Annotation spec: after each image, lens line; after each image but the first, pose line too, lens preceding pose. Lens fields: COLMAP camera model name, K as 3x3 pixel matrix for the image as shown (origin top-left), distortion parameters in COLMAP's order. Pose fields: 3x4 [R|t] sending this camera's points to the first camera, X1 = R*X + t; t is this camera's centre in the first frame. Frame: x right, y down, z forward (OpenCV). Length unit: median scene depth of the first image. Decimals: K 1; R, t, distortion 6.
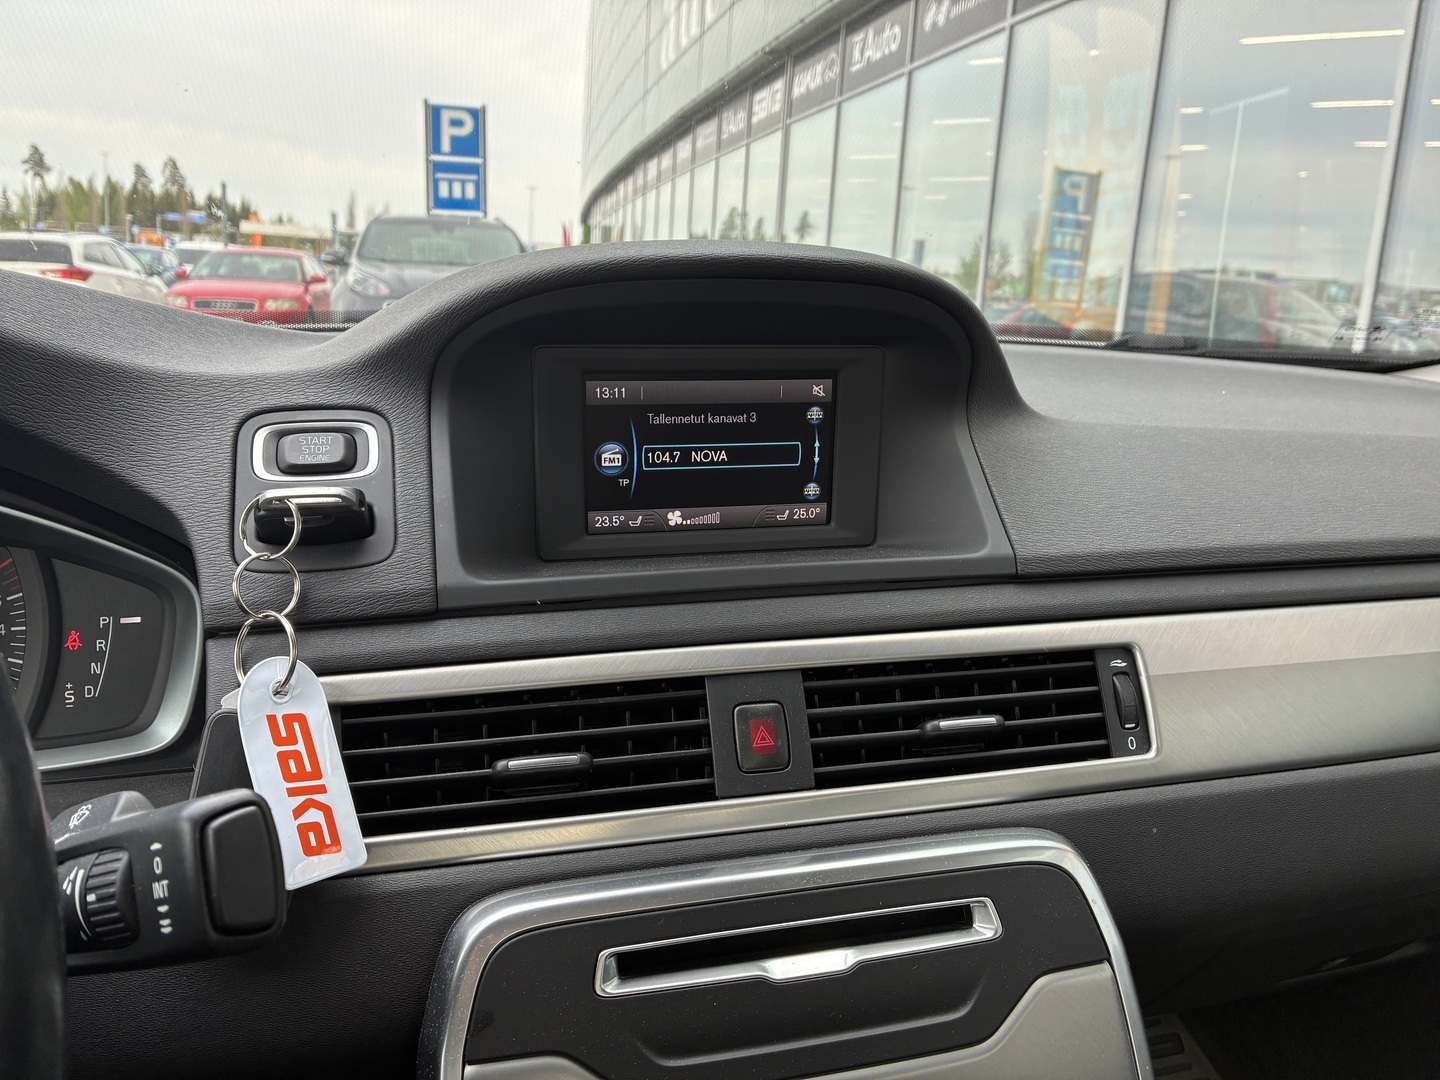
lens RADIAL K [[1103.8, 0, 728.4], [0, 1103.8, 529.7], [0, 0, 1]] dist [0.048393, -0.072290]
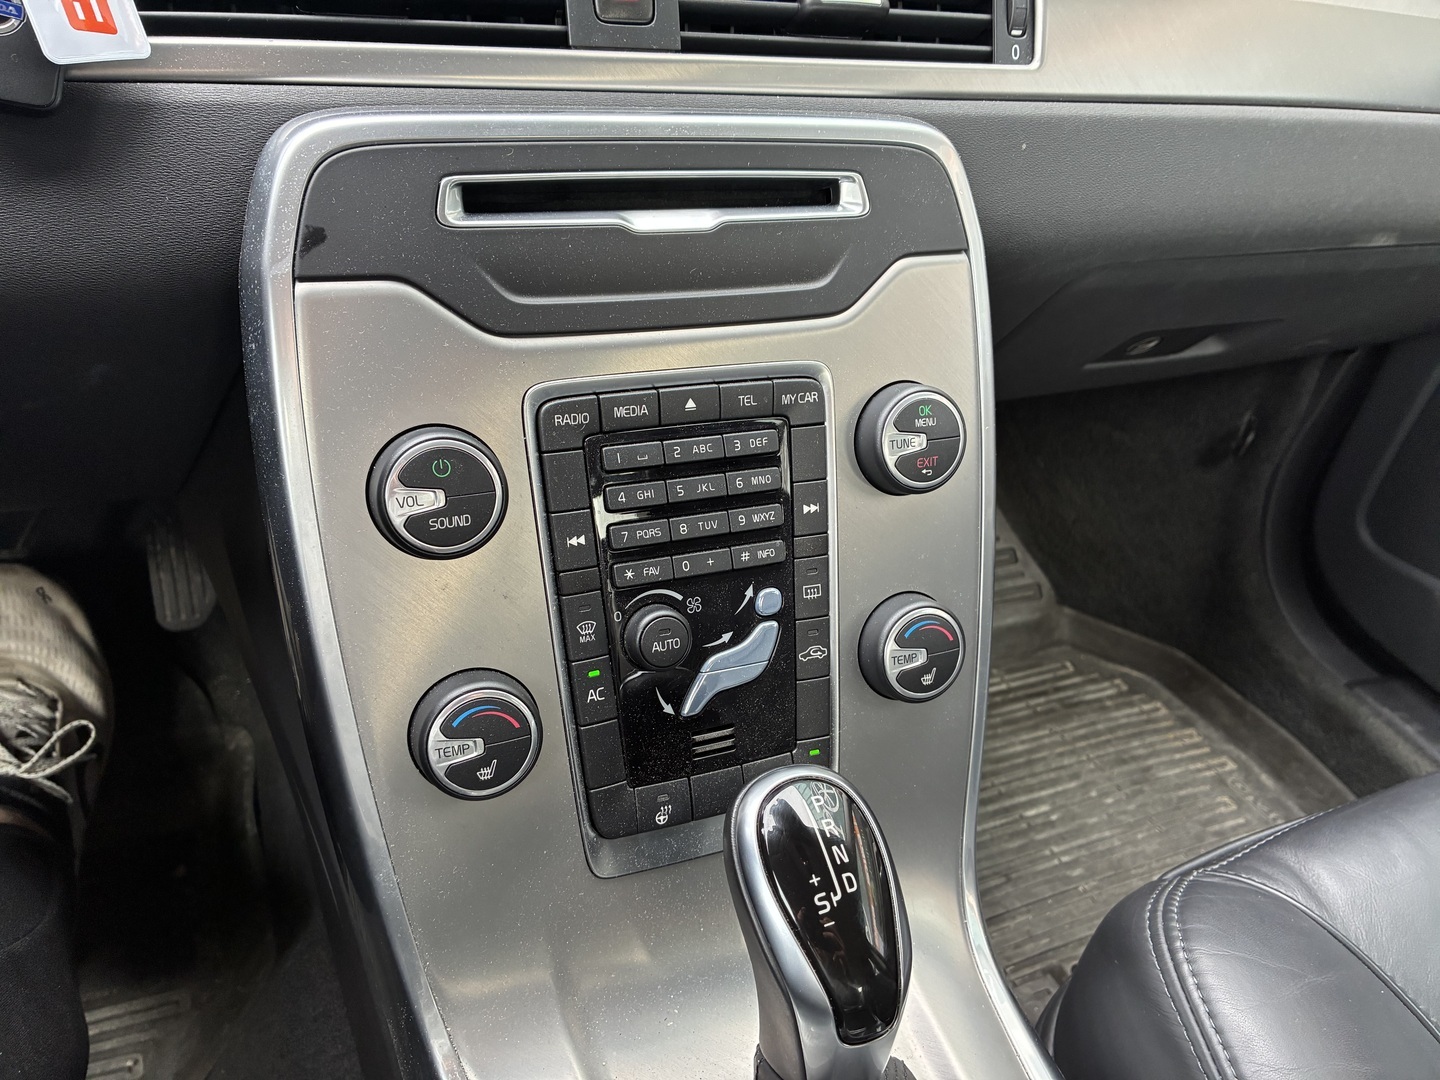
lens RADIAL K [[1103.8, 0, 721.4], [0, 1103.8, 539.3], [0, 0, 1]] dist [0.048393, -0.072290]
pose [[0.987348, 0.005560, 0.158471, -0.025849], [-0.066275, 0.922378, 0.380560, 0.228395], [-0.144054, -0.386248, 0.911077, 0.026878]]
